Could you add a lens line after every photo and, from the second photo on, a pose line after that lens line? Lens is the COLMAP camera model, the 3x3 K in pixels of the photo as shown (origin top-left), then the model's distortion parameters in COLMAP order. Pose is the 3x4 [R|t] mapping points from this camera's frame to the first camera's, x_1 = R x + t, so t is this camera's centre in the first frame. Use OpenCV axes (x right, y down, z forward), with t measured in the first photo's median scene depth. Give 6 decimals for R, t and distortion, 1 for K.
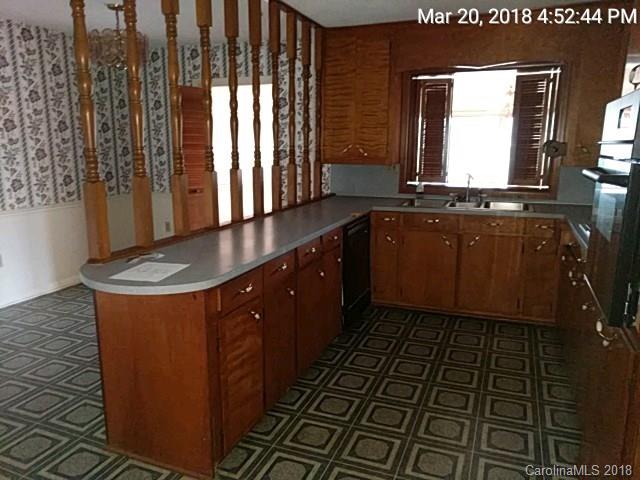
lens RADIAL K [[491.9, 0, 325.6], [0, 491.9, 240.6], [0, 0, 1]] dist [0.011419, 0.024488]
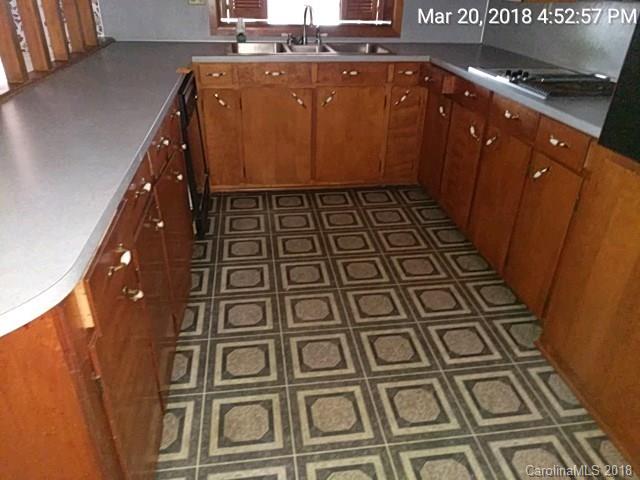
lens RADIAL K [[491.9, 0, 320.3], [0, 491.9, 235.1], [0, 0, 1]] dist [0.011419, 0.024488]
pose [[0.871598, -0.210461, 0.442745, -0.158237], [0.075774, 0.950138, 0.302482, -0.039052], [-0.484329, -0.230094, 0.844086, 0.385494]]
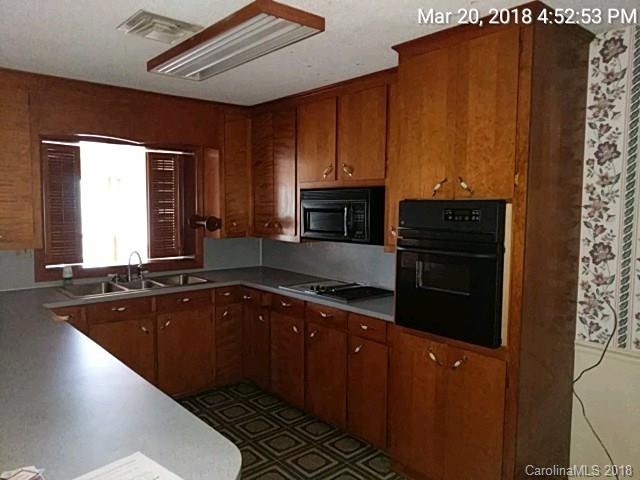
lens RADIAL K [[491.9, 0, 318.6], [0, 491.9, 241.8], [0, 0, 1]] dist [0.011419, 0.024488]
pose [[0.470888, -0.067783, 0.879585, -0.536546], [0.171436, 0.985067, -0.015867, -0.116176], [-0.865375, 0.158264, 0.475477, 0.372679]]
